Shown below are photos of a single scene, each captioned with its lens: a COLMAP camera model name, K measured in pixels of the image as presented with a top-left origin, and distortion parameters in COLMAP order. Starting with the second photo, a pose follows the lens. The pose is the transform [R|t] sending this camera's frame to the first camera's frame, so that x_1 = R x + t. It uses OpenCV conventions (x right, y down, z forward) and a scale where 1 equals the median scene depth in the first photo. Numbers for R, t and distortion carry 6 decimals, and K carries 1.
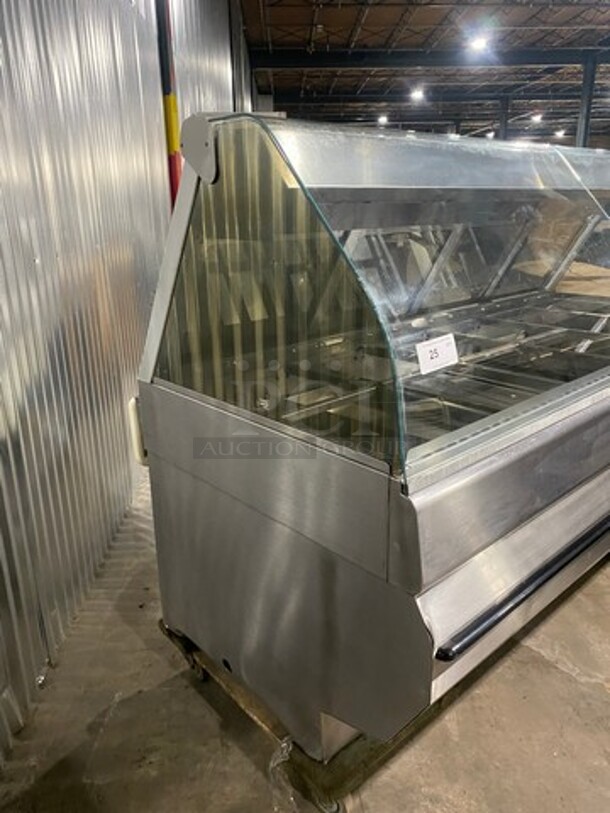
lens RADIAL K [[646.6, 0, 305.0], [0, 646.6, 406.5], [0, 0, 1]] dist [0.005959, -0.000648]
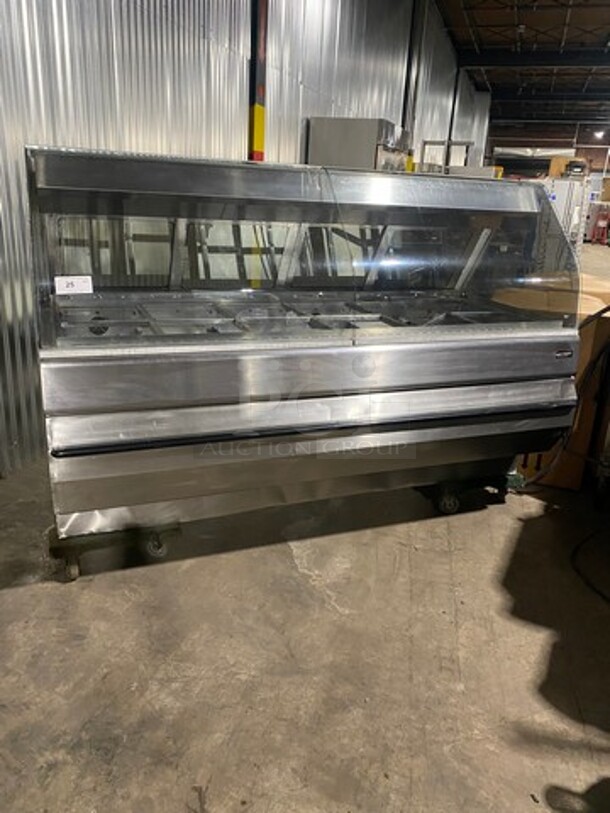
lens RADIAL K [[646.6, 0, 305.0], [0, 646.6, 406.5], [0, 0, 1]] dist [0.005959, -0.000648]
pose [[0.923966, 0.183873, -0.335376, 0.133836], [-0.178861, 0.982796, 0.046060, 0.004732], [0.338075, 0.017428, 0.940958, -0.041458]]
